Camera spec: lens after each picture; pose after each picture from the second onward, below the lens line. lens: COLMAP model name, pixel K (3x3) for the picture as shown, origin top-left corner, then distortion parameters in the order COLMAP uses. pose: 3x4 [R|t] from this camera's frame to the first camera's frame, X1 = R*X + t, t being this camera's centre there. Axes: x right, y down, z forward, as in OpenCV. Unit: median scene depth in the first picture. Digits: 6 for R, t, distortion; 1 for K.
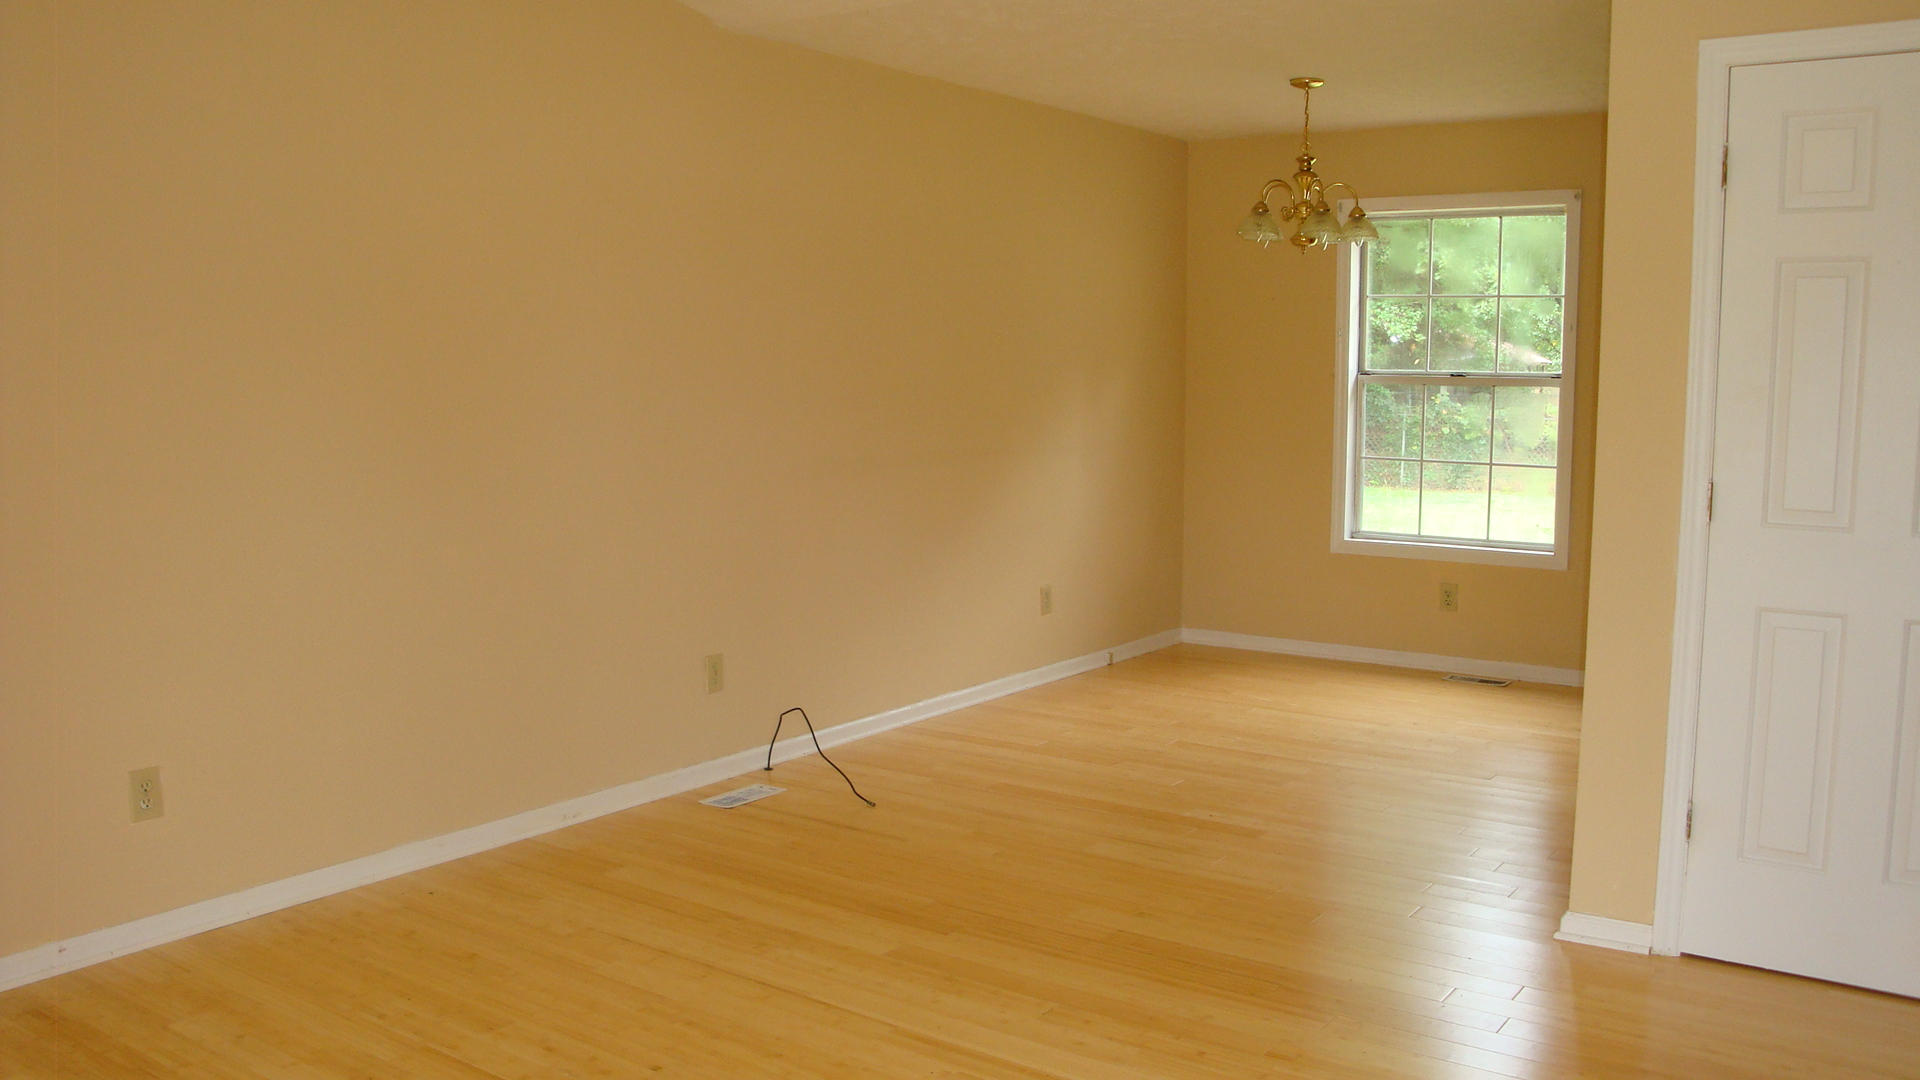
lens RADIAL K [[1618.4, 0, 960.0], [0, 1618.4, 540.0], [0, 0, 1]] dist [-0.119626, -0.001586]
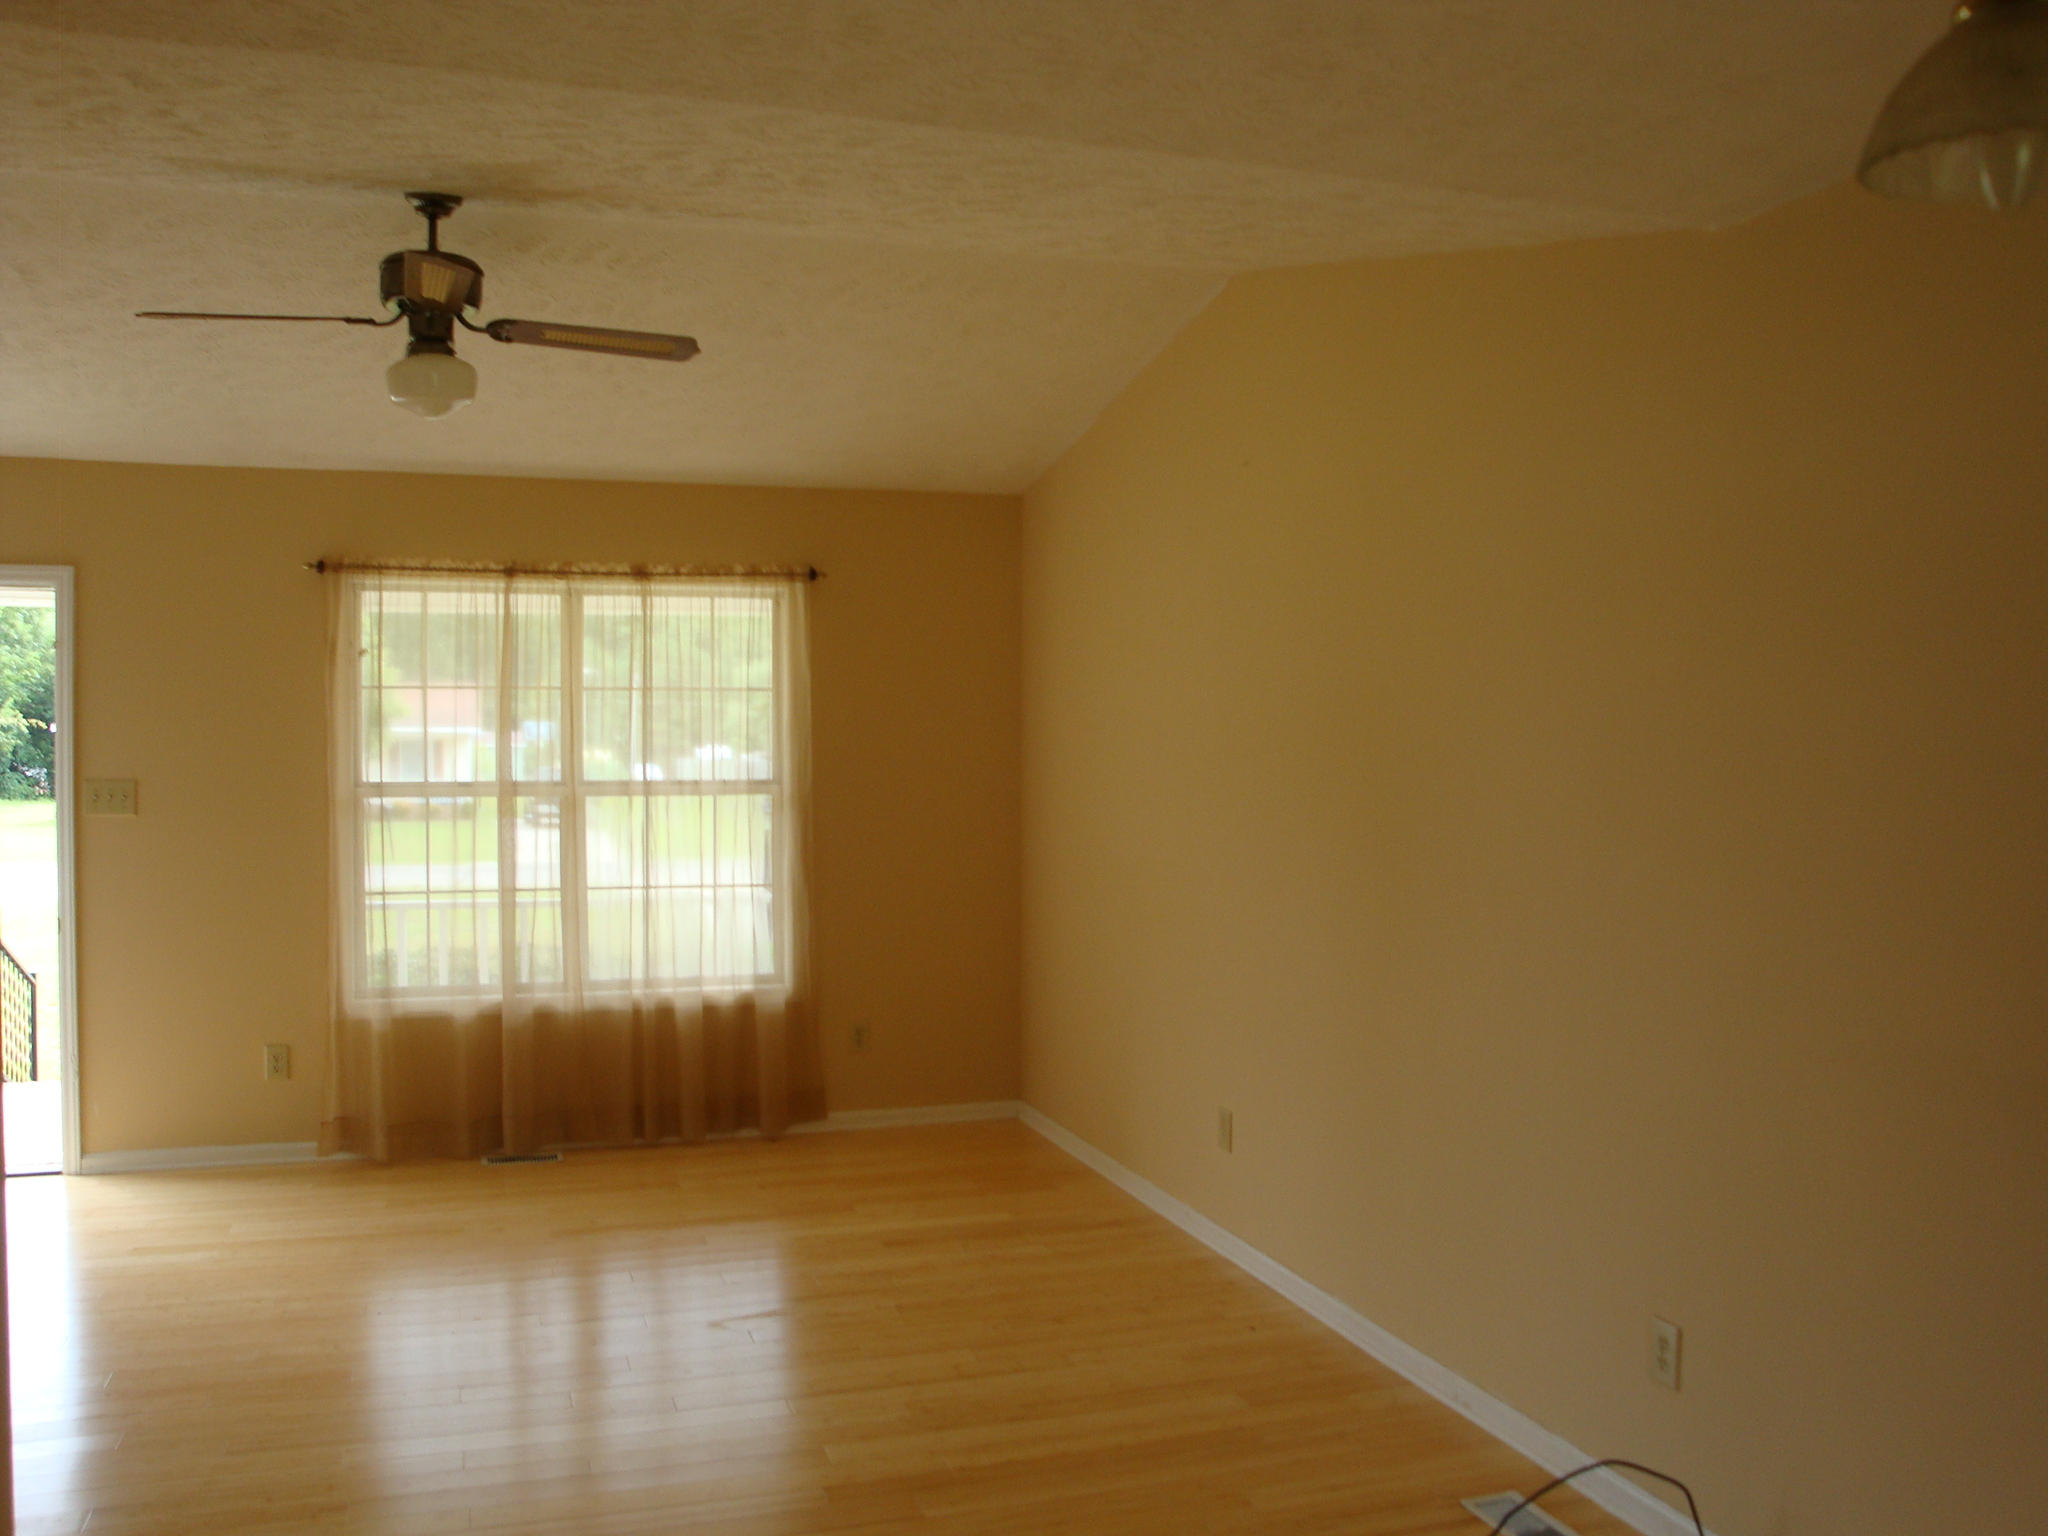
lens RADIAL K [[1707.3, 0, 1024.0], [0, 1707.3, 768.0], [0, 0, 1]] dist [-0.170129, 0.148652]
pose [[-0.584111, 0.013332, -0.811564, 0.605839], [-0.096806, 0.991584, 0.085964, -0.203714], [0.805880, 0.128777, -0.577904, 1.481573]]
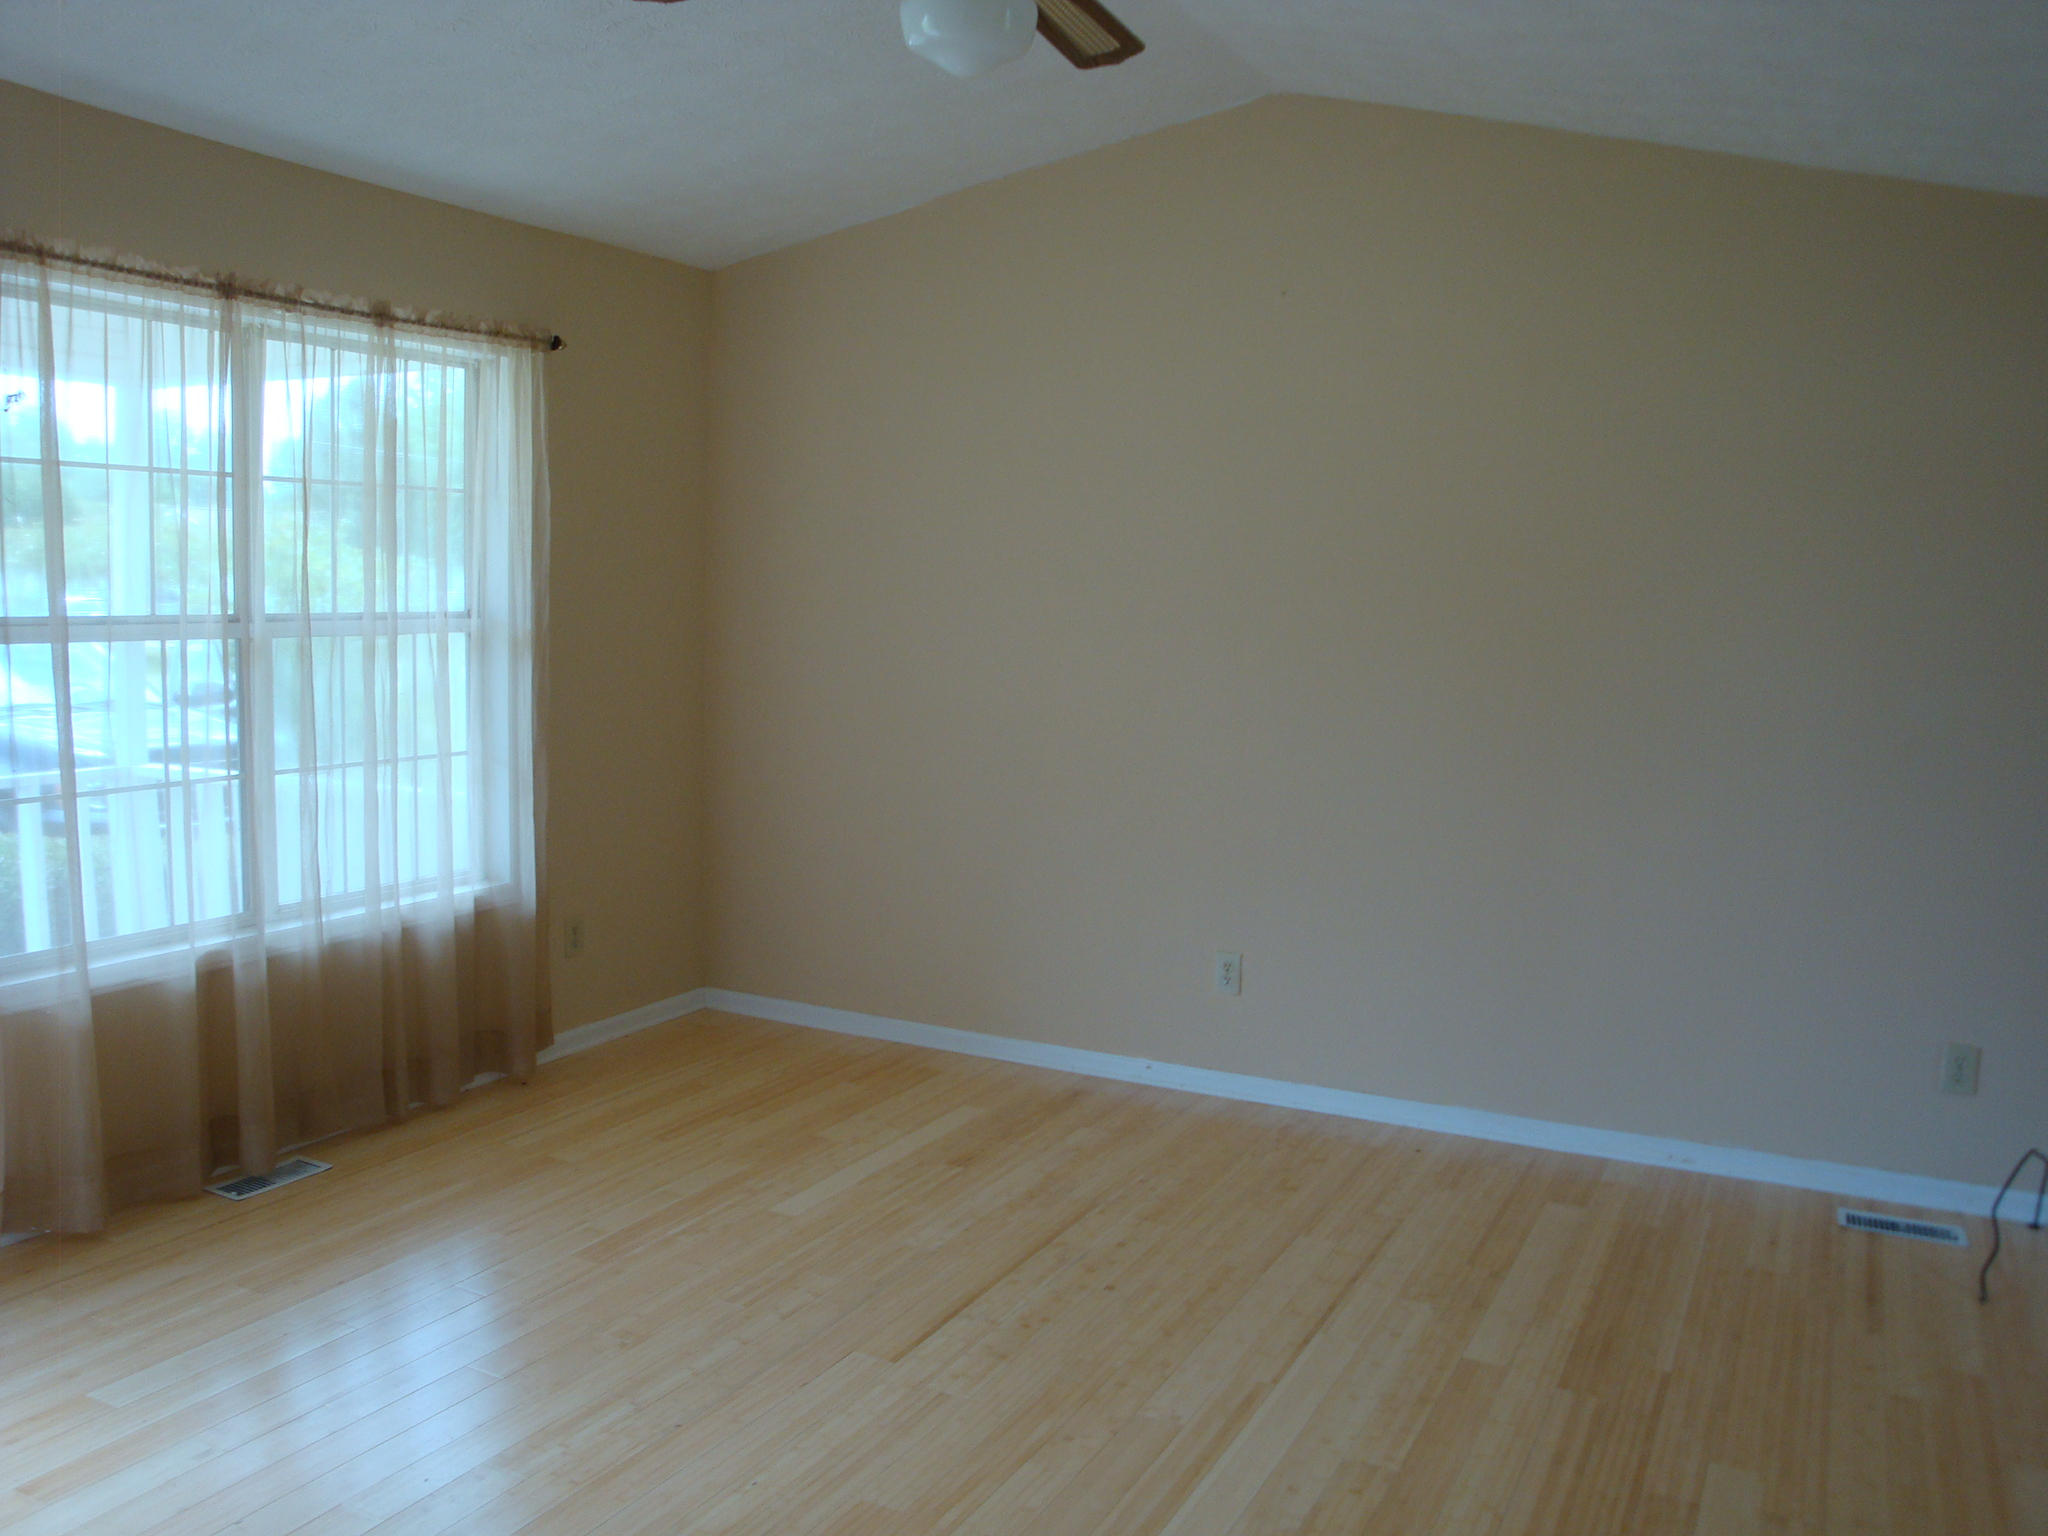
lens RADIAL K [[1707.3, 0, 1024.0], [0, 1707.3, 768.0], [0, 0, 1]] dist [-0.170129, 0.148652]
pose [[0.159328, 0.110507, -0.981021, 0.681557], [-0.143004, 0.985818, 0.087822, -0.082393], [0.976814, 0.126297, 0.172871, 0.547122]]
